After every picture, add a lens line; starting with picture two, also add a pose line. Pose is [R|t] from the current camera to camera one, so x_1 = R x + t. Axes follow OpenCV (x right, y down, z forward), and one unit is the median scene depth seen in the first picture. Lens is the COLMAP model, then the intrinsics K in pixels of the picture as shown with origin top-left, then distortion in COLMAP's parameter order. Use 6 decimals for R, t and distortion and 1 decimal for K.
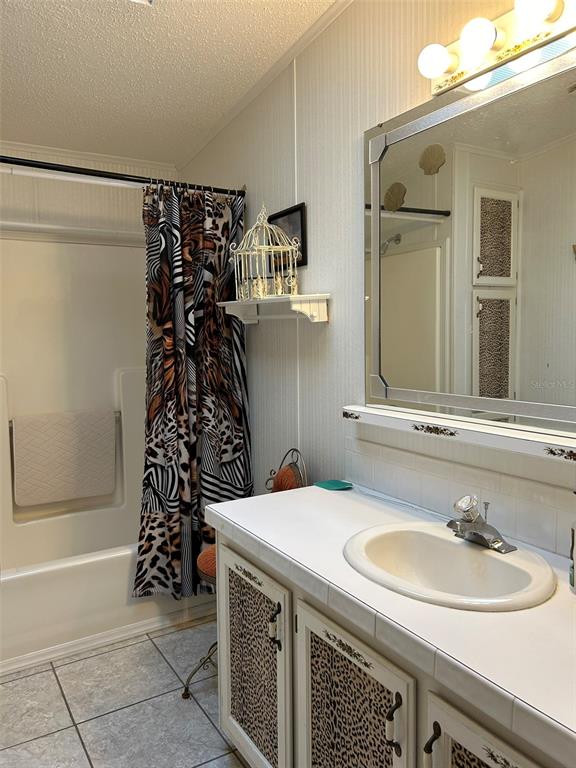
lens RADIAL K [[580.1, 0, 287.1], [0, 580.1, 384.6], [0, 0, 1]] dist [0.078107, -0.083216]
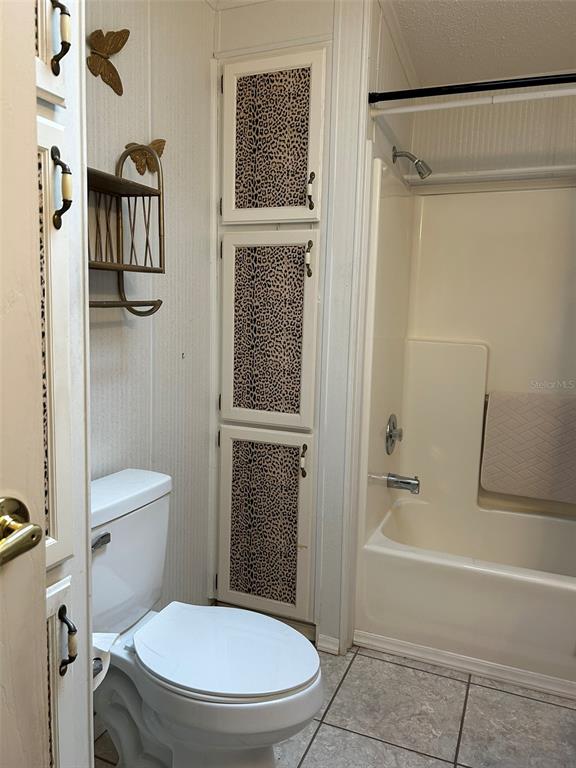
lens RADIAL K [[580.1, 0, 286.7], [0, 580.1, 384.5], [0, 0, 1]] dist [0.078107, -0.083216]
pose [[0.575469, 0.126230, -0.808023, 0.092328], [-0.104091, 0.991286, 0.080727, 0.005399], [0.811172, 0.037652, 0.583594, 0.260216]]
